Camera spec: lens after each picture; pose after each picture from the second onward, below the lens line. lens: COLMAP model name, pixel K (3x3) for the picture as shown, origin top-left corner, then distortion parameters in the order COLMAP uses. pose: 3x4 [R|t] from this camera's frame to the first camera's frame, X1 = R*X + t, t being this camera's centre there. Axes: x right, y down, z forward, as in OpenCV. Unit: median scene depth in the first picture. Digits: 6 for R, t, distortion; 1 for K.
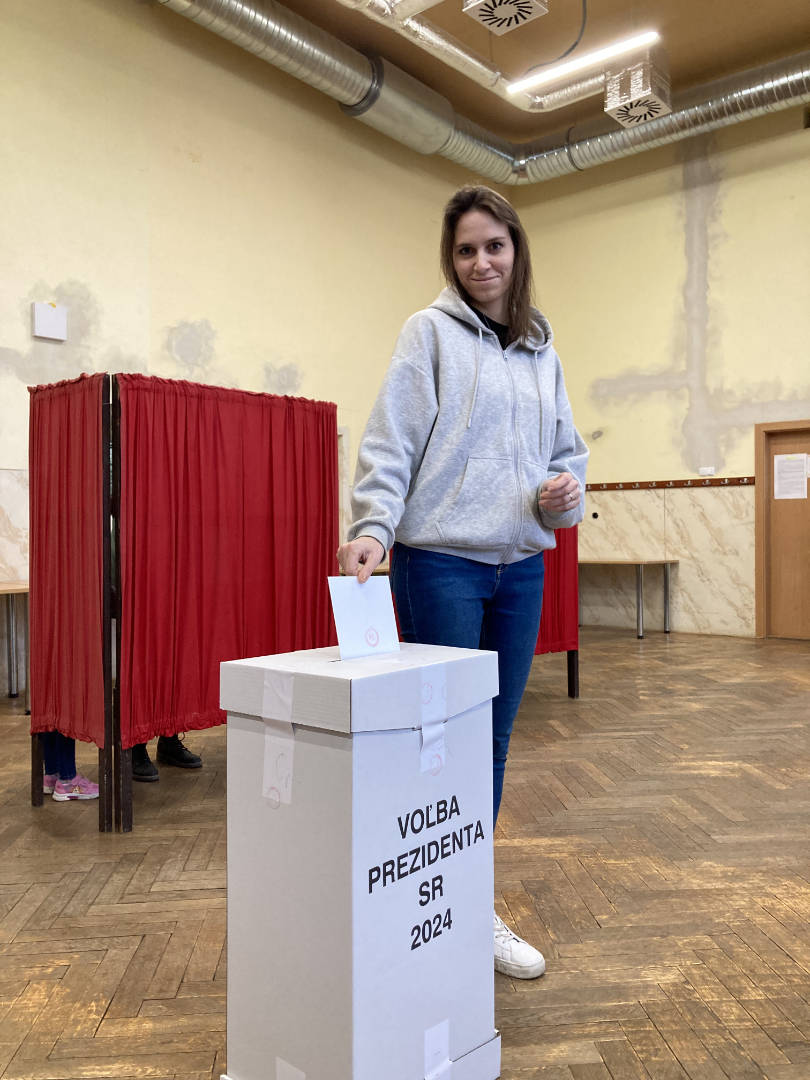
lens RADIAL K [[890.1, 0, 408.3], [0, 890.1, 529.5], [0, 0, 1]] dist [0.006590, -0.004238]
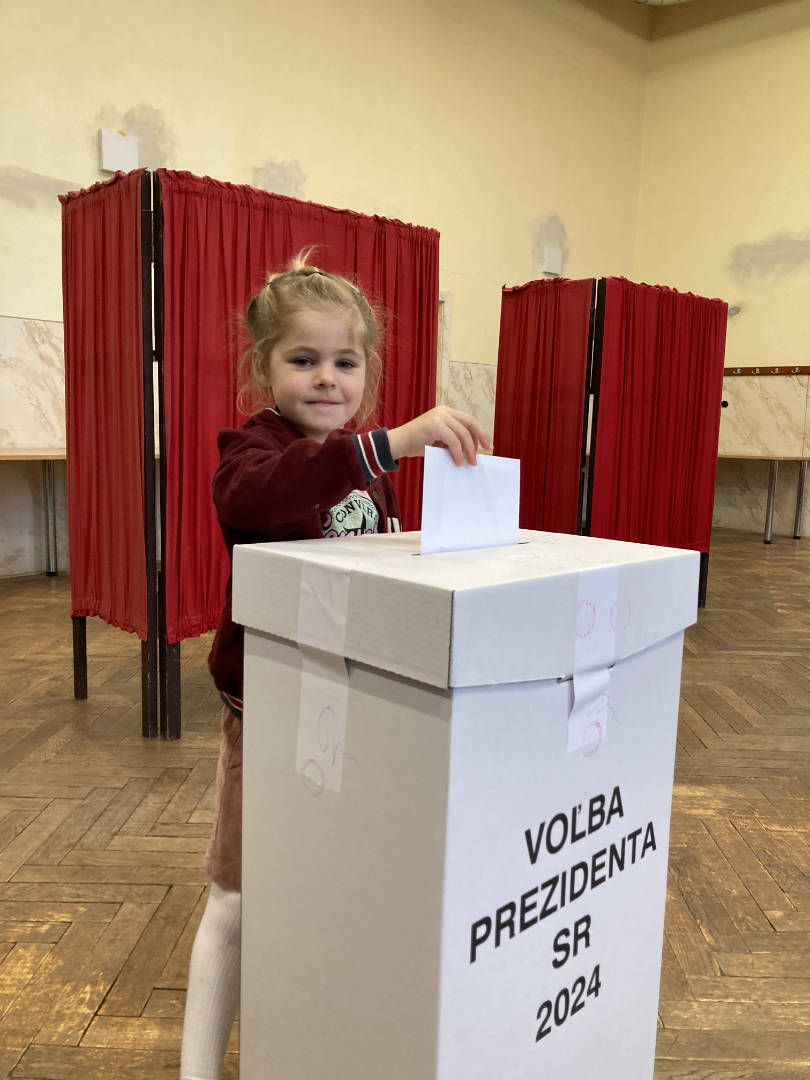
lens RADIAL K [[884.5, 0, 408.5], [0, 884.5, 546.1], [0, 0, 1]] dist [0.009155, 0.007943]
pose [[0.993491, 0.049210, -0.102730, -0.020108], [-0.034443, 0.989429, 0.140871, 0.036507], [0.108576, -0.136416, 0.984684, 0.251903]]
